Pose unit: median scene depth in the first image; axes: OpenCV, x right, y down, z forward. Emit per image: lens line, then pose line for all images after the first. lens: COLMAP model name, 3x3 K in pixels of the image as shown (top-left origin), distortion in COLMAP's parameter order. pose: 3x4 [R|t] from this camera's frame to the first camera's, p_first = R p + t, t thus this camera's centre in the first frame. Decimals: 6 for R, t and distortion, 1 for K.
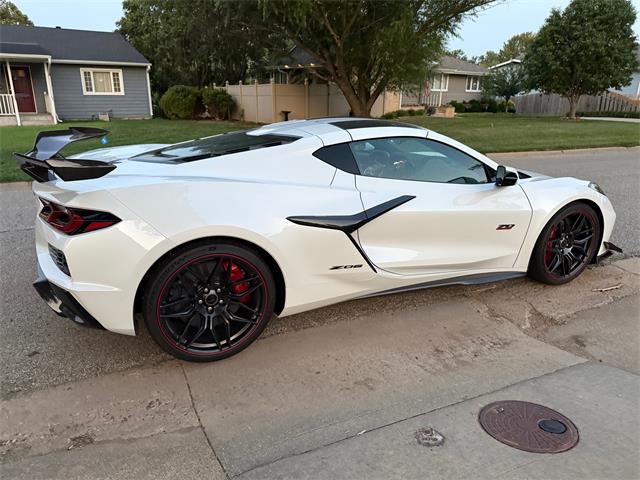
lens RADIAL K [[448.7, 0, 321.7], [0, 448.7, 242.5], [0, 0, 1]] dist [0.050265, -0.061893]
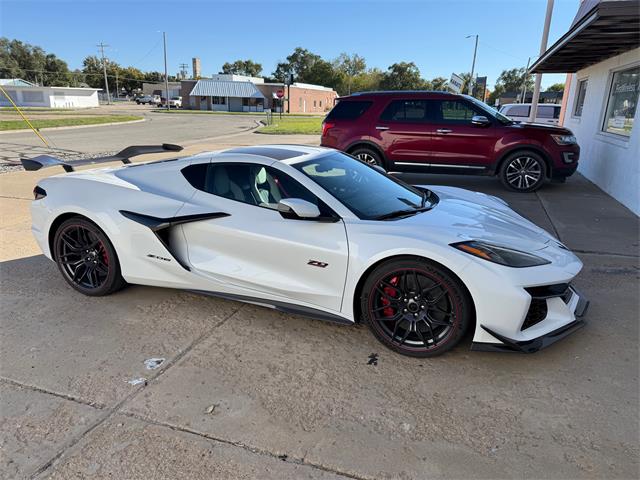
lens RADIAL K [[448.7, 0, 319.5], [0, 448.7, 240.4], [0, 0, 1]] dist [0.050265, -0.061893]
pose [[0.698621, 0.185008, -0.691159, 0.922774], [-0.217469, 0.975196, 0.041221, -0.107973], [0.681642, 0.121508, 0.721526, 0.273420]]
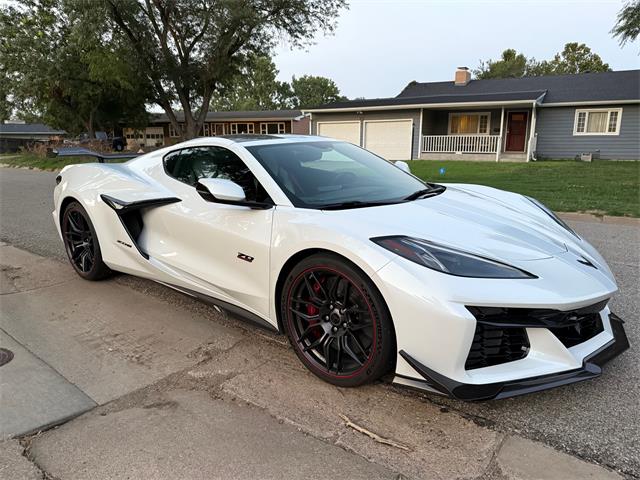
lens RADIAL K [[448.7, 0, 324.8], [0, 448.7, 241.2], [0, 0, 1]] dist [0.050265, -0.061893]
pose [[0.435249, 0.185180, -0.881060, 1.027239], [-0.268462, 0.960793, 0.069316, -0.137396], [0.859352, 0.206361, 0.467898, 0.646894]]
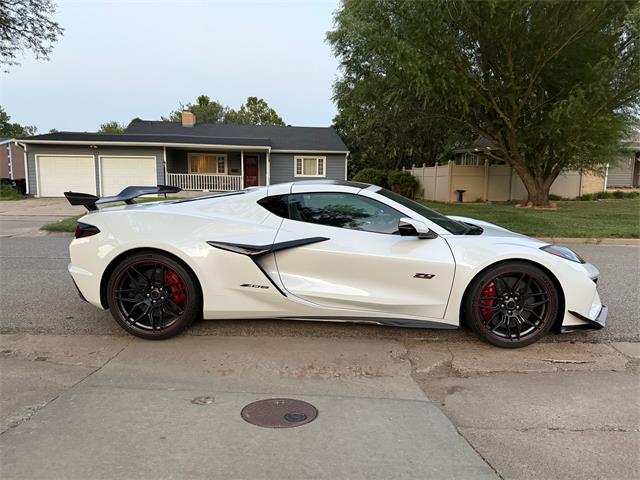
lens RADIAL K [[448.7, 0, 325.6], [0, 448.7, 241.6], [0, 0, 1]] dist [0.050265, -0.061893]
pose [[0.896974, 0.061484, -0.437786, 0.574540], [-0.138000, 0.979739, -0.145149, 0.063657], [0.419992, 0.190610, 0.887285, -0.051616]]
